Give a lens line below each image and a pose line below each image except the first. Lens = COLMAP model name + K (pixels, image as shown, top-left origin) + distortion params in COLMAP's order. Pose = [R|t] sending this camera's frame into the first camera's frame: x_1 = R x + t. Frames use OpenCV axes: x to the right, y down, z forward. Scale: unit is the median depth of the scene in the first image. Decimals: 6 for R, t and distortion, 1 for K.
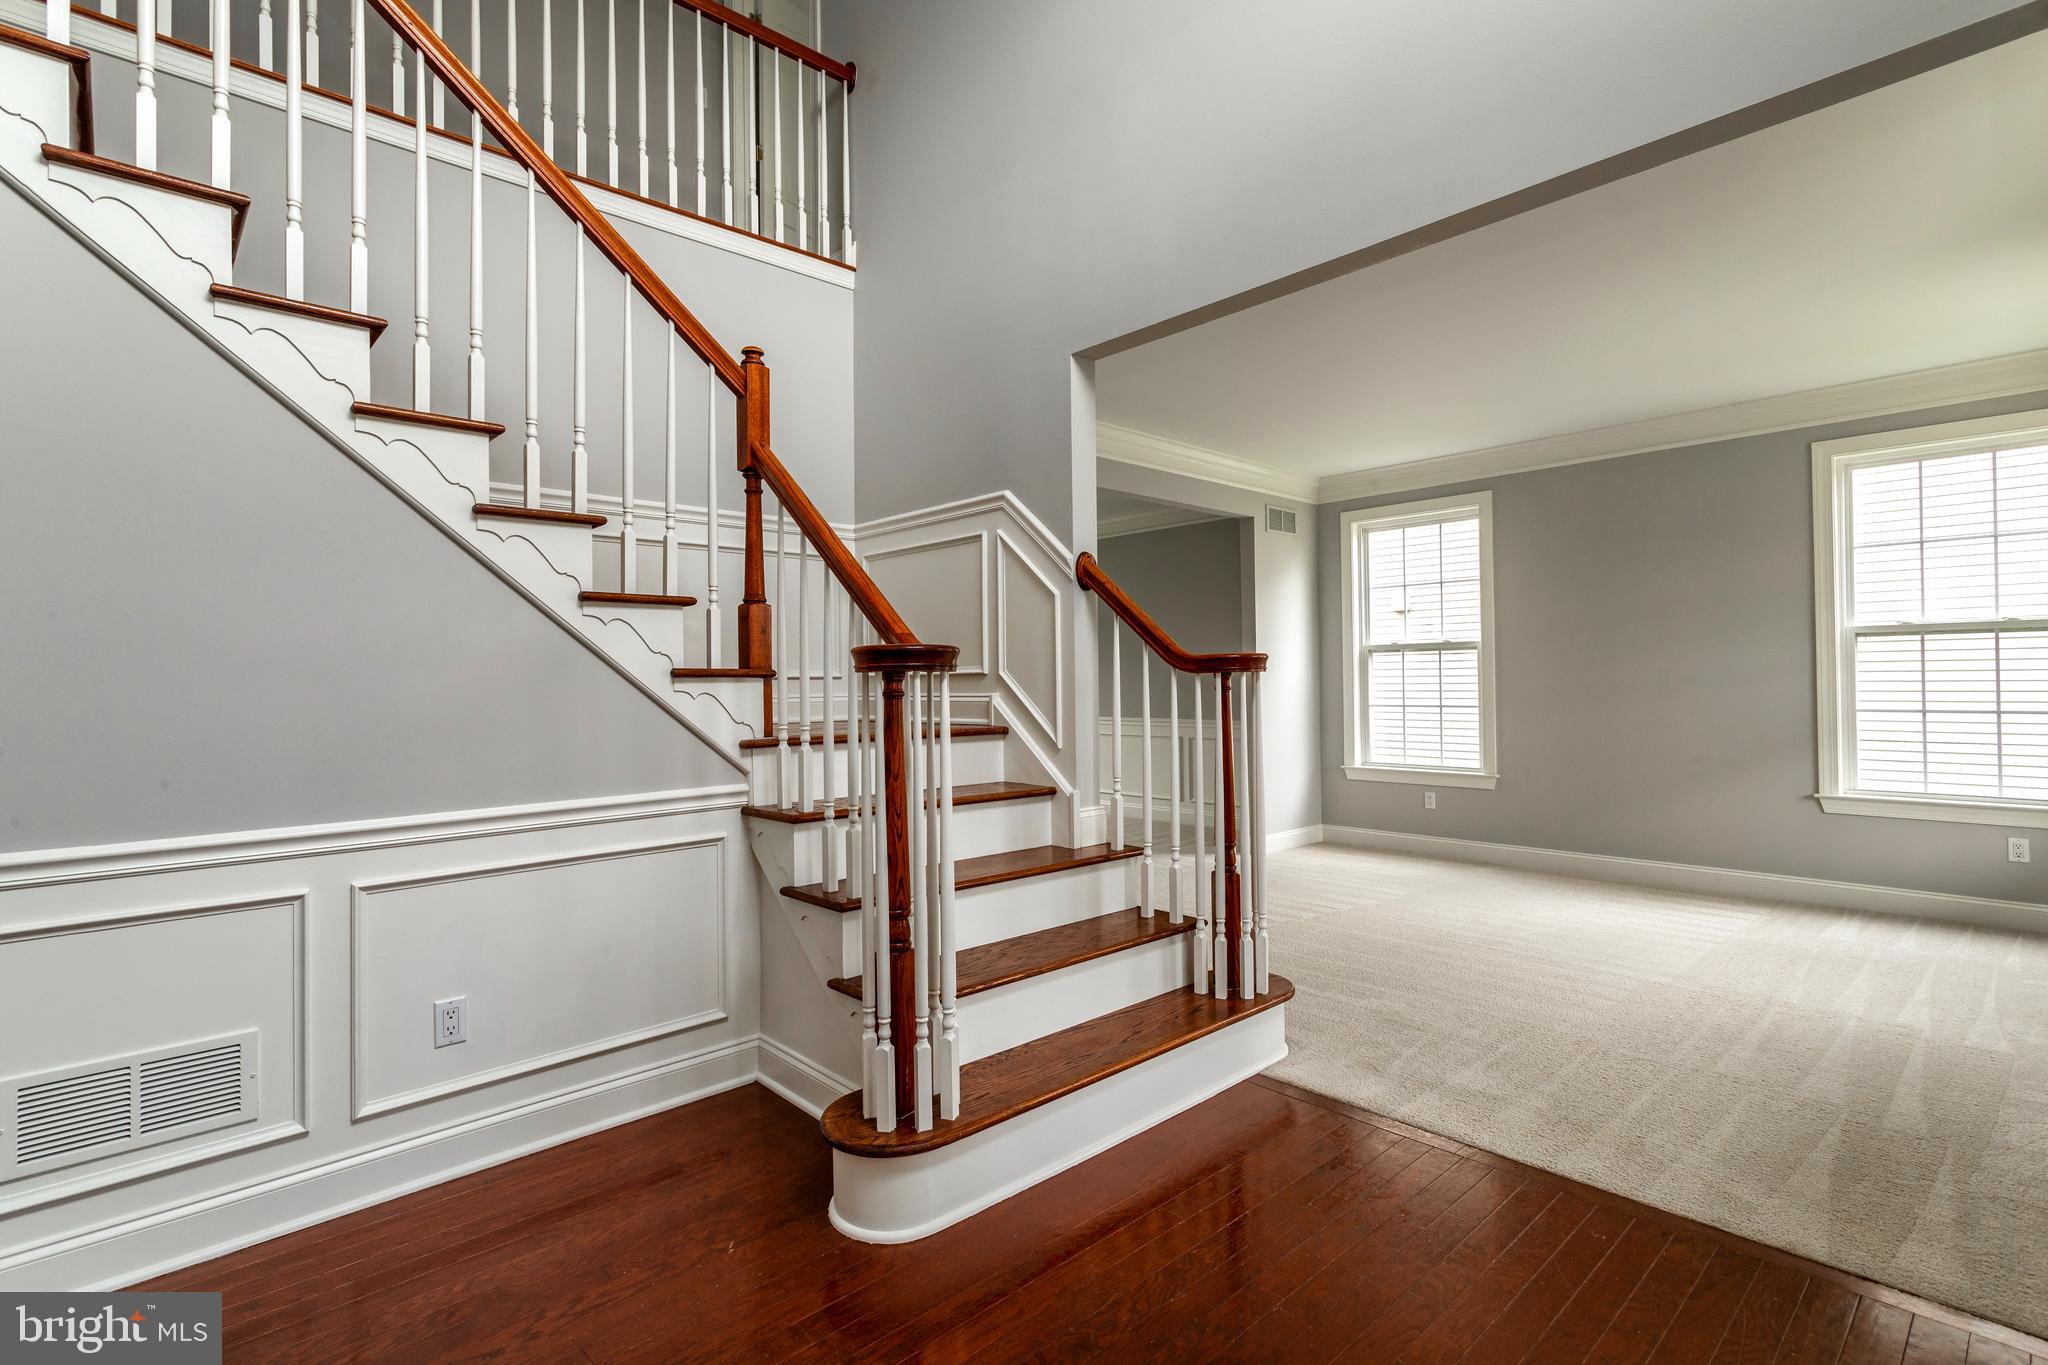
lens RADIAL K [[995.1, 0, 1013.1], [0, 995.1, 683.0], [0, 0, 1]] dist [0.001734, 0.000367]
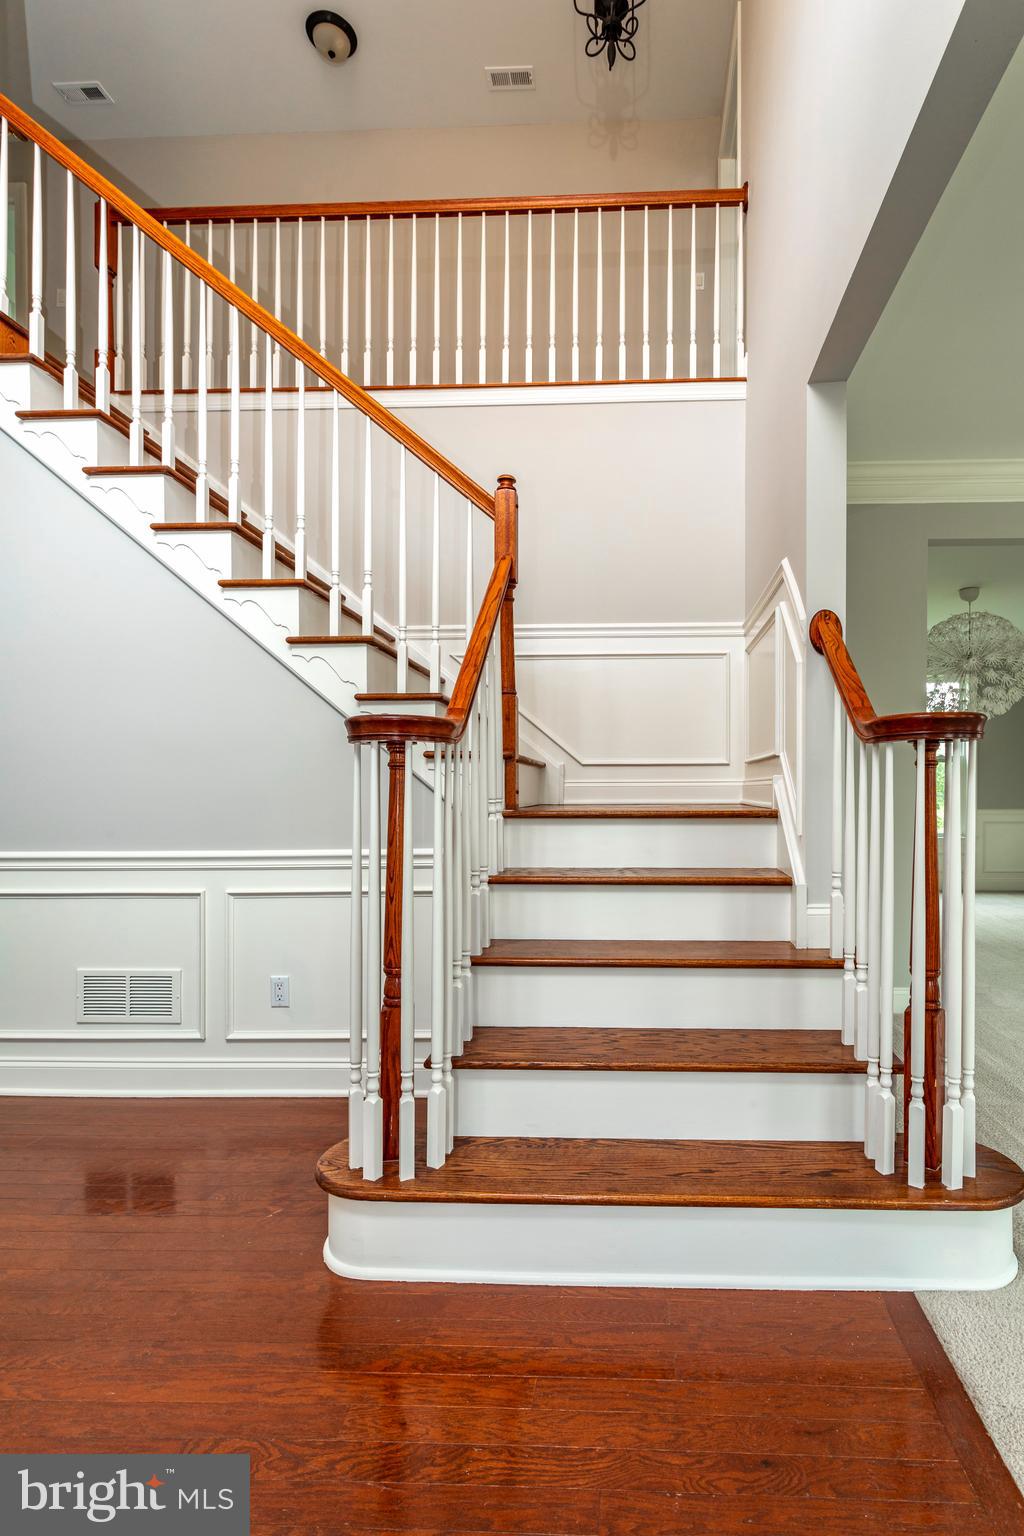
lens RADIAL K [[785.0, 0, 511.7], [0, 785.0, 777.8], [0, 0, 1]] dist [-0.013830, 0.000399]
pose [[0.698074, 0.007527, -0.715986, 0.464445], [-0.004696, 0.999971, 0.005934, 0.015503], [0.716010, -0.000780, 0.698089, 0.408428]]
